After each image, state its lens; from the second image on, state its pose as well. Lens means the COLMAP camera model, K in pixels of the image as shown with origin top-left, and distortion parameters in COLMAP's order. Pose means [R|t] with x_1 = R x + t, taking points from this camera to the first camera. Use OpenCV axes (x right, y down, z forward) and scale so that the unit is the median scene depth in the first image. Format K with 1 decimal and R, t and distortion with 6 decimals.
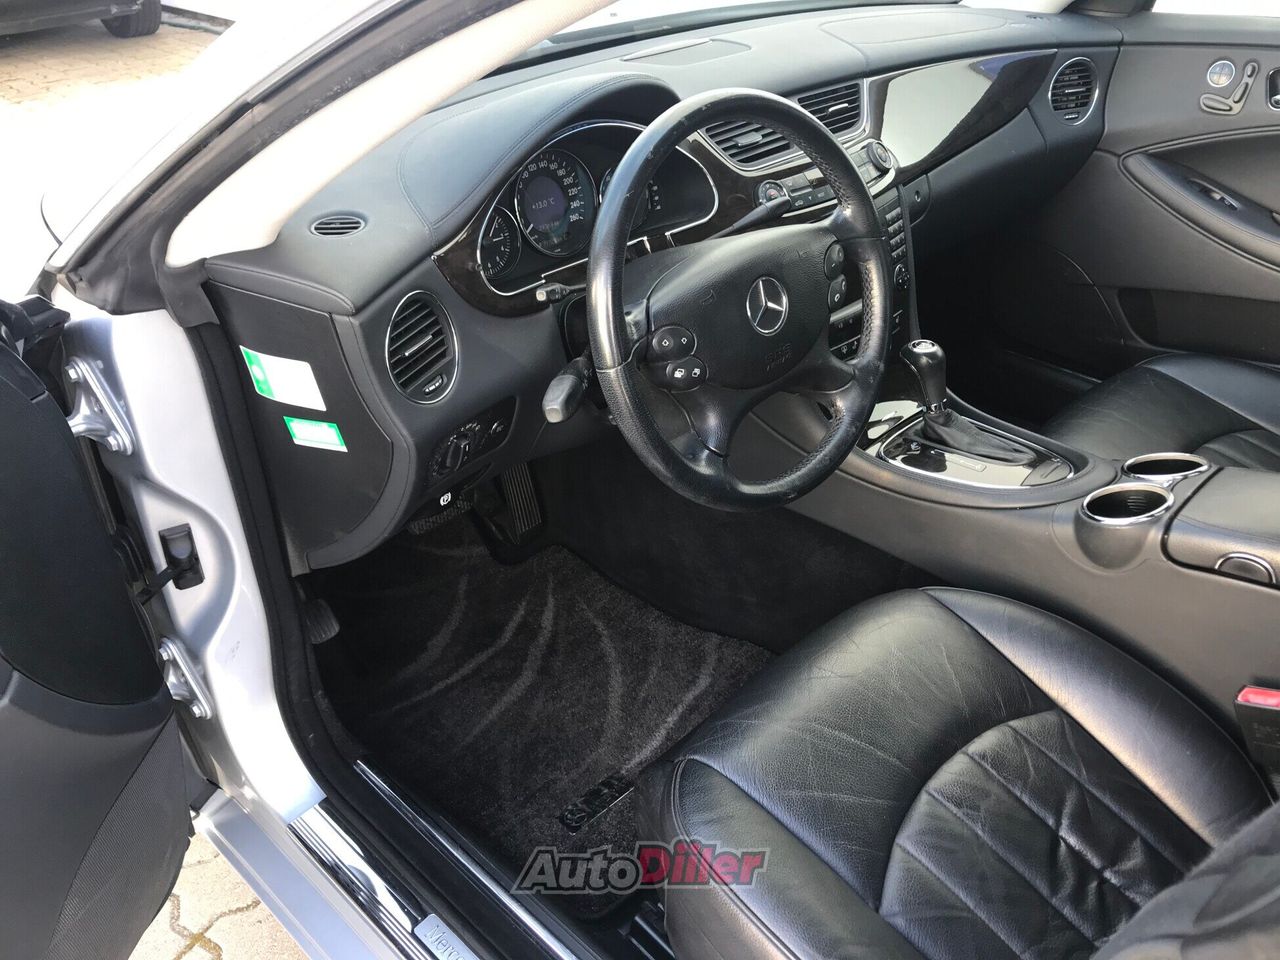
lens RADIAL K [[1085.1, 0, 640.0], [0, 1085.1, 480.0], [0, 0, 1]] dist [0.004757, 0.009937]
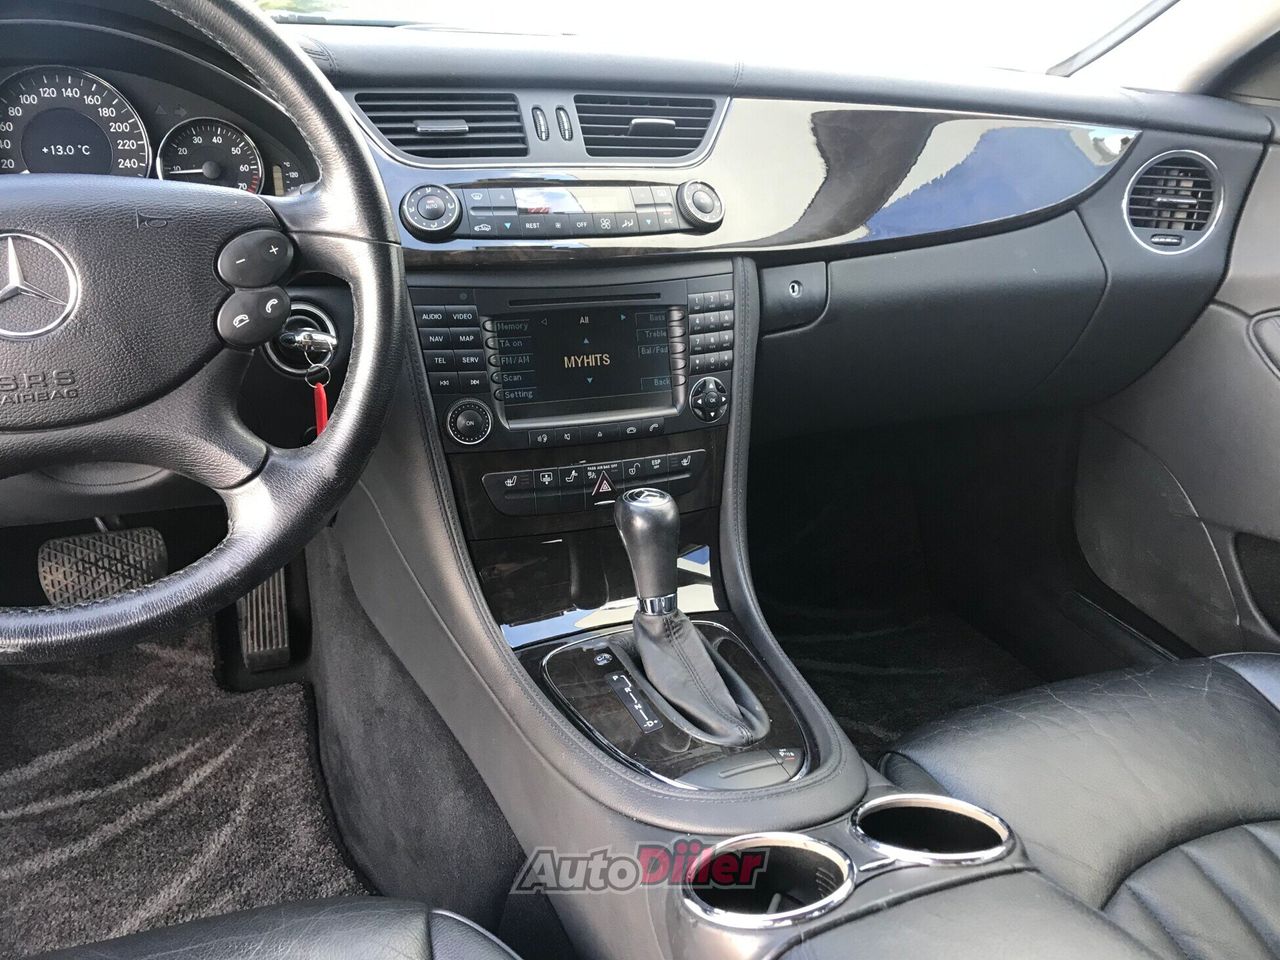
lens RADIAL K [[1085.1, 0, 640.0], [0, 1085.1, 480.0], [0, 0, 1]] dist [0.004757, 0.009937]
pose [[0.921988, 0.213101, -0.323306, 0.401281], [-0.260815, 0.958901, -0.111738, -0.058532], [0.286207, 0.187344, 0.939674, 0.396825]]
